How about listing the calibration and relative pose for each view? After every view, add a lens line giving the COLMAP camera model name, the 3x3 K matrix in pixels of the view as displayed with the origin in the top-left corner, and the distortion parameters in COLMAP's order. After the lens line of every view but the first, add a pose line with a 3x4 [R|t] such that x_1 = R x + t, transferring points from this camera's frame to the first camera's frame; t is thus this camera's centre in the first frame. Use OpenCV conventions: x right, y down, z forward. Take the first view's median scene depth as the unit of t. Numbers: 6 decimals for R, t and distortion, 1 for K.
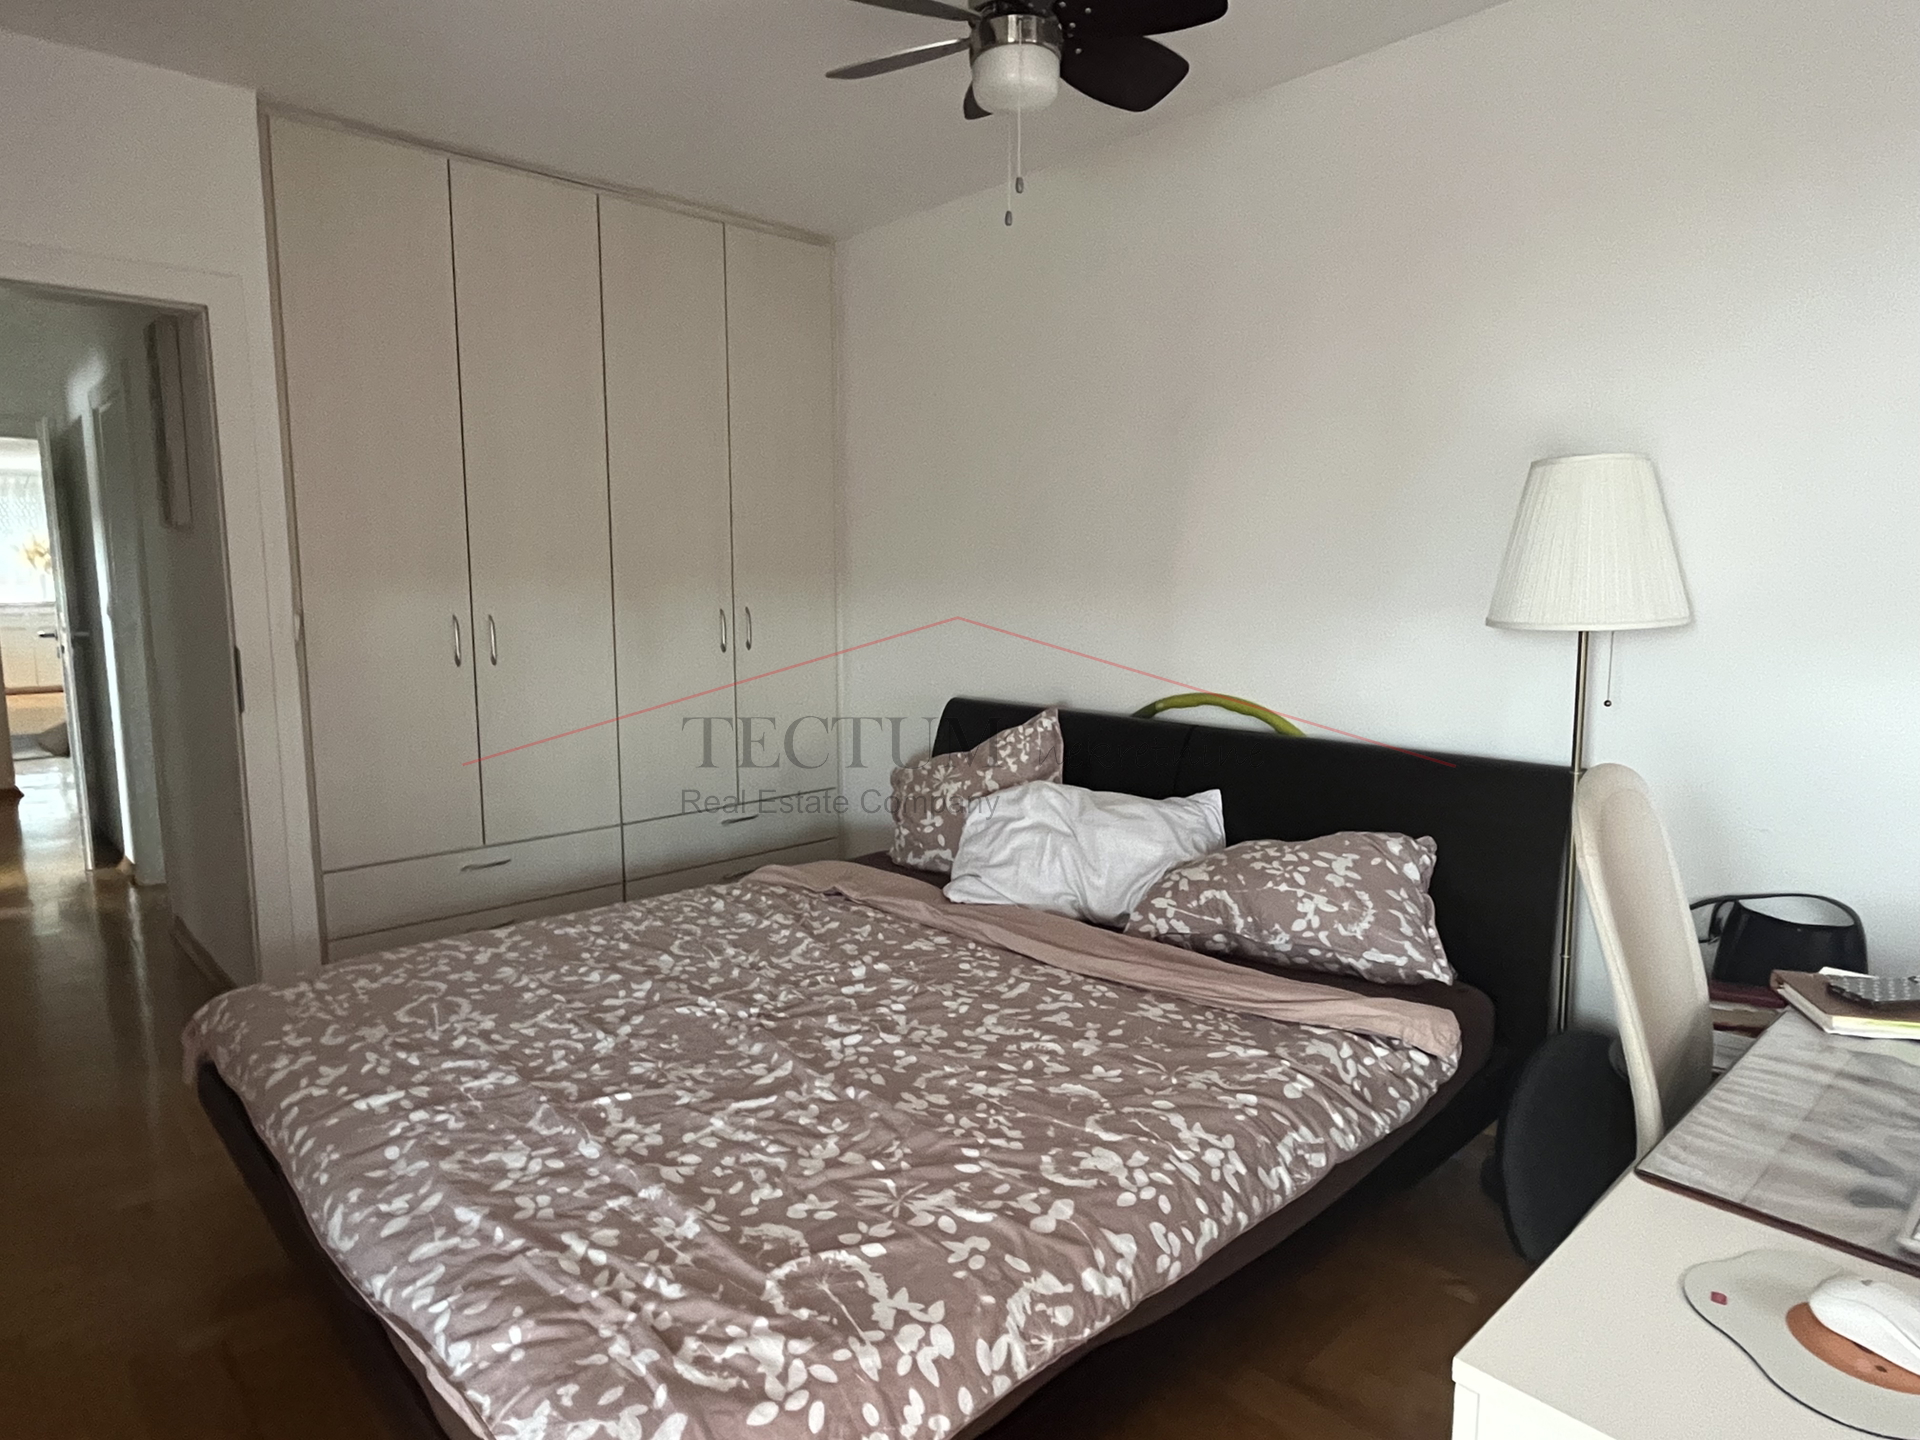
lens RADIAL K [[1151.0, 0, 954.4], [0, 1151.0, 721.9], [0, 0, 1]] dist [0.003345, 0.001180]
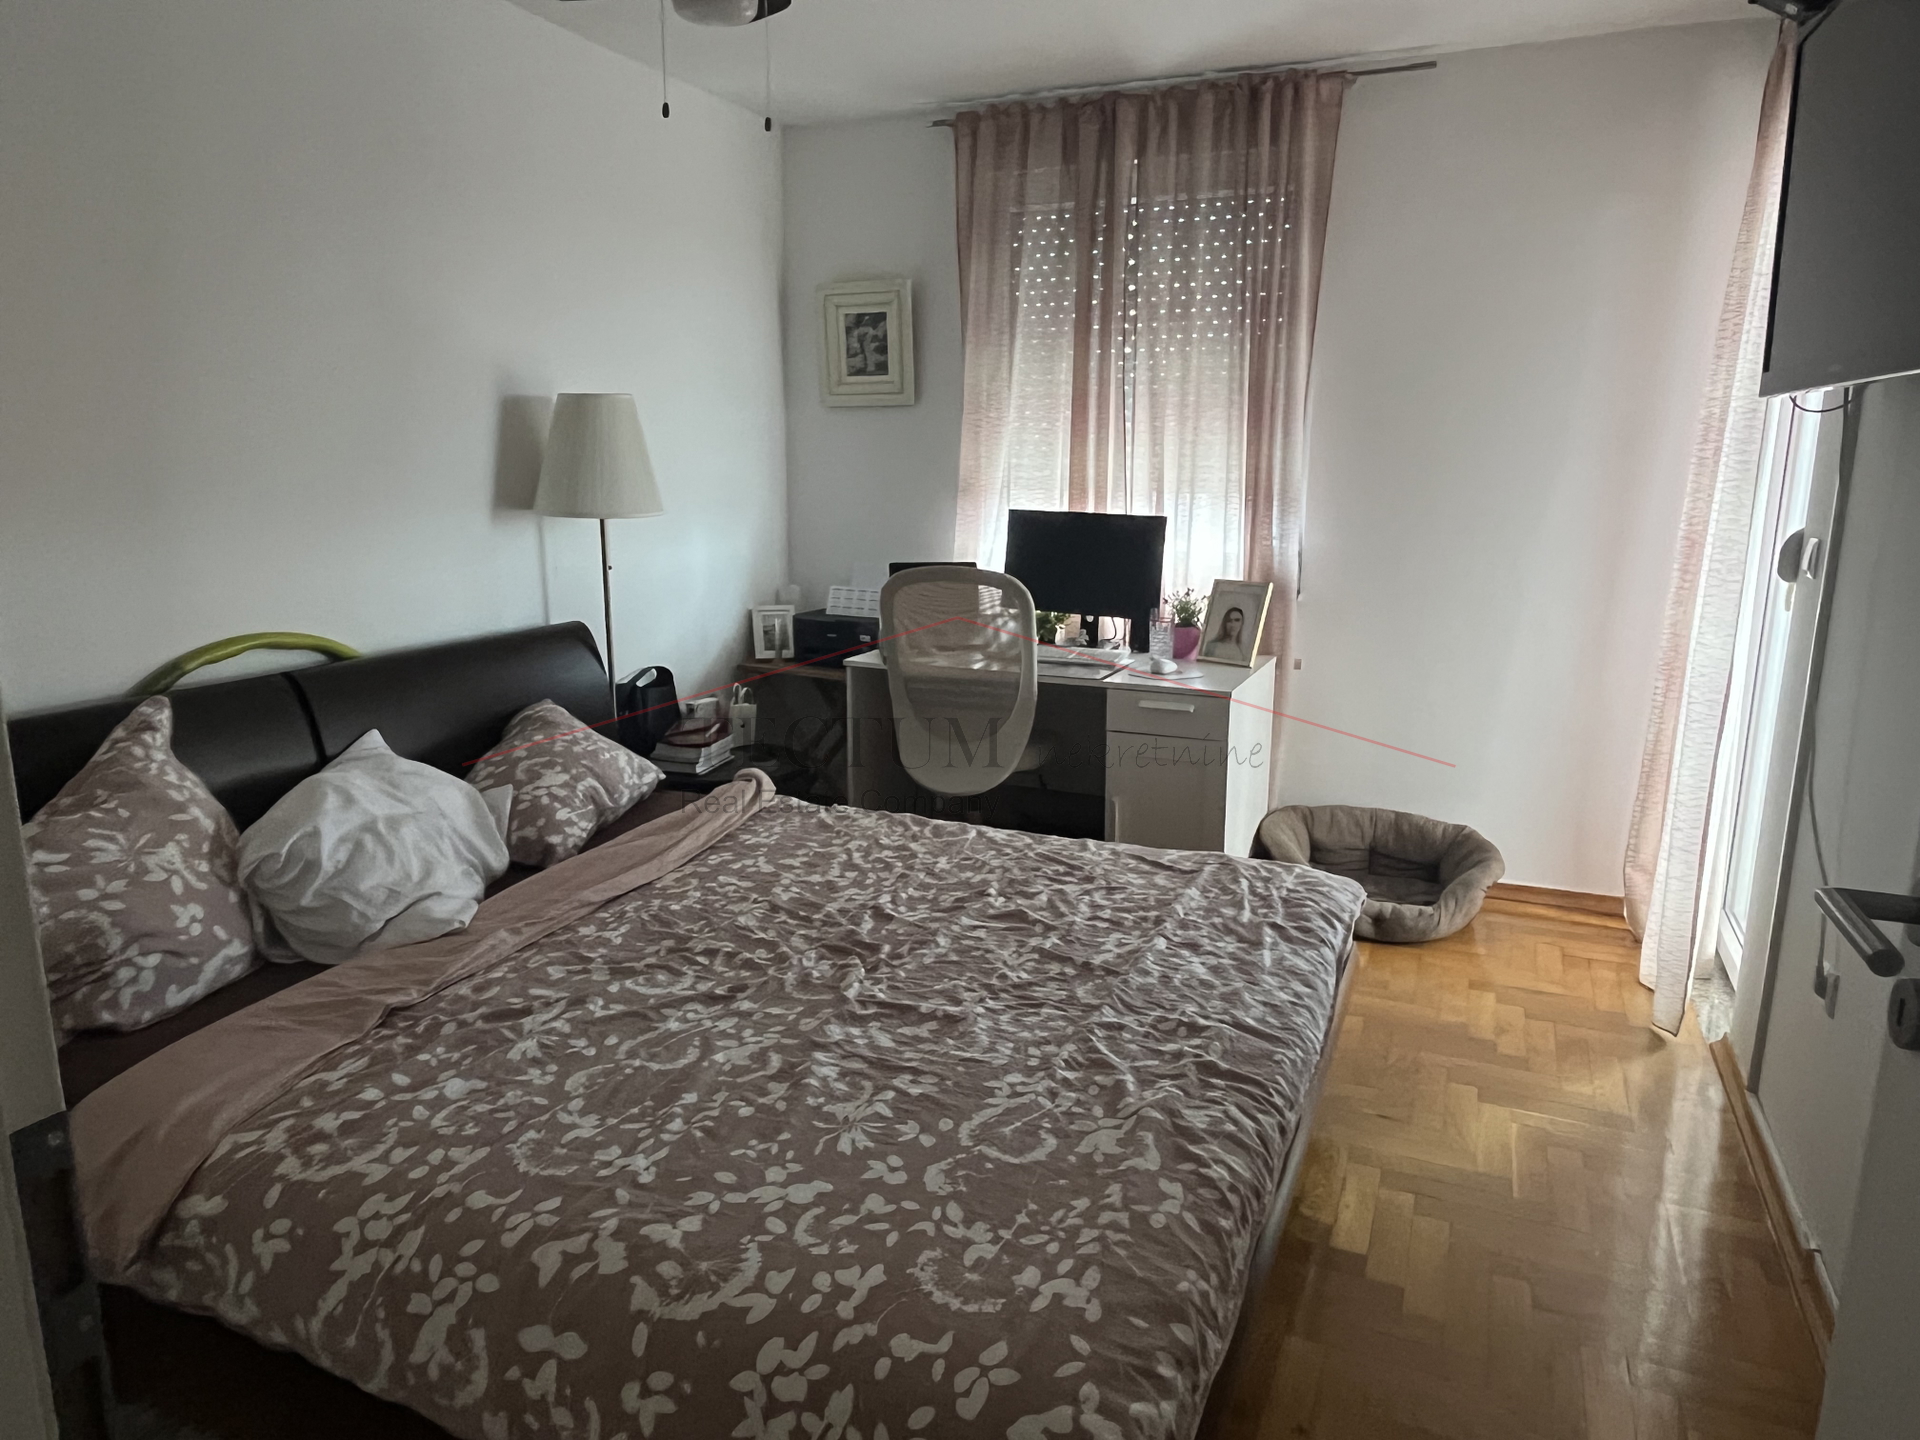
lens RADIAL K [[1287.0, 0, 952.3], [0, 1287.0, 721.4], [0, 0, 1]] dist [0.002417, -0.006941]
pose [[-0.420889, -0.178310, 0.889415, -1.000277], [0.117549, 0.961502, 0.248389, -0.167306], [-0.899464, 0.209094, -0.383725, 1.185984]]
